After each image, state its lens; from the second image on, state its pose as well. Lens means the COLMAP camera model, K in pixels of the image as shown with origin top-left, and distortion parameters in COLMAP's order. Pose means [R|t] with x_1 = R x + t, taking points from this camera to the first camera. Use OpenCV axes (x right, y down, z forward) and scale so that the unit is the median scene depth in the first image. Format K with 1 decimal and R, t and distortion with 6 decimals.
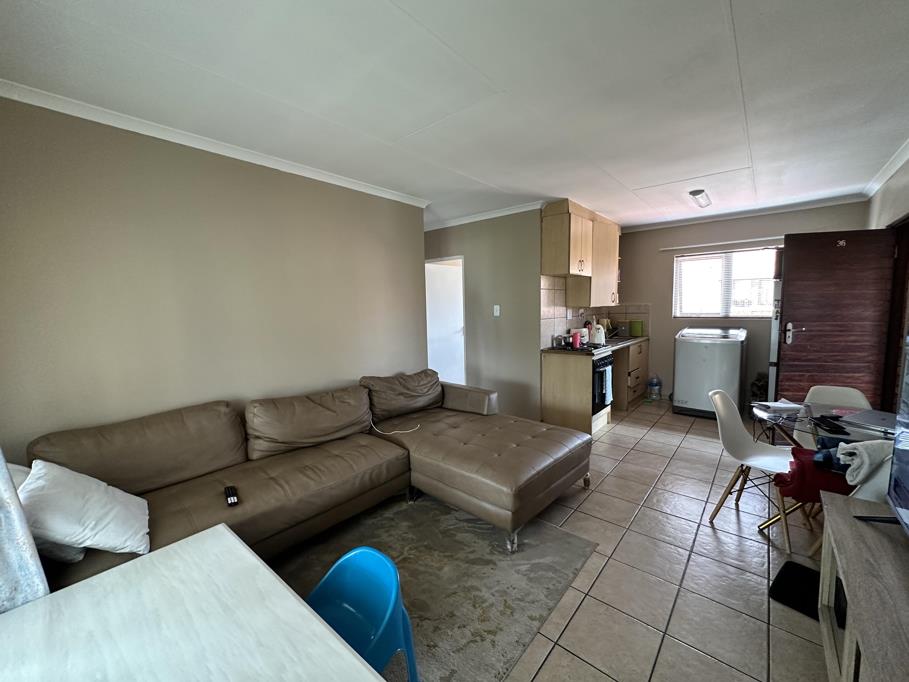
lens RADIAL K [[361.2, 0, 441.5], [0, 361.2, 335.4], [0, 0, 1]] dist [-0.003990, 0.000317]
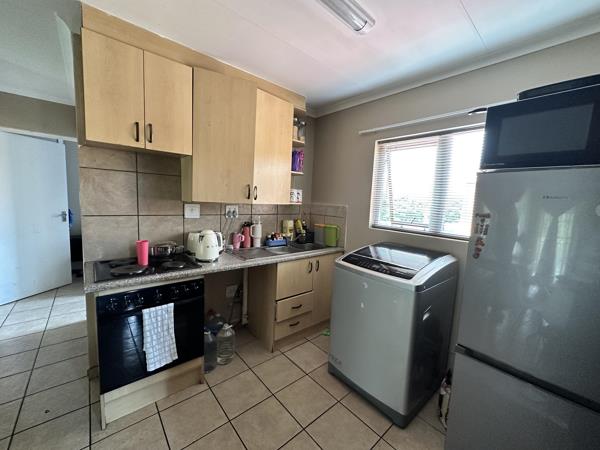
lens RADIAL K [[238.4, 0, 290.4], [0, 238.4, 225.2], [0, 0, 1]] dist [-0.003990, 0.000317]
pose [[0.988915, 0.084134, -0.122347, 0.585563], [-0.080799, 0.996217, 0.031975, -0.060096], [0.124574, -0.021735, 0.991972, 0.539460]]
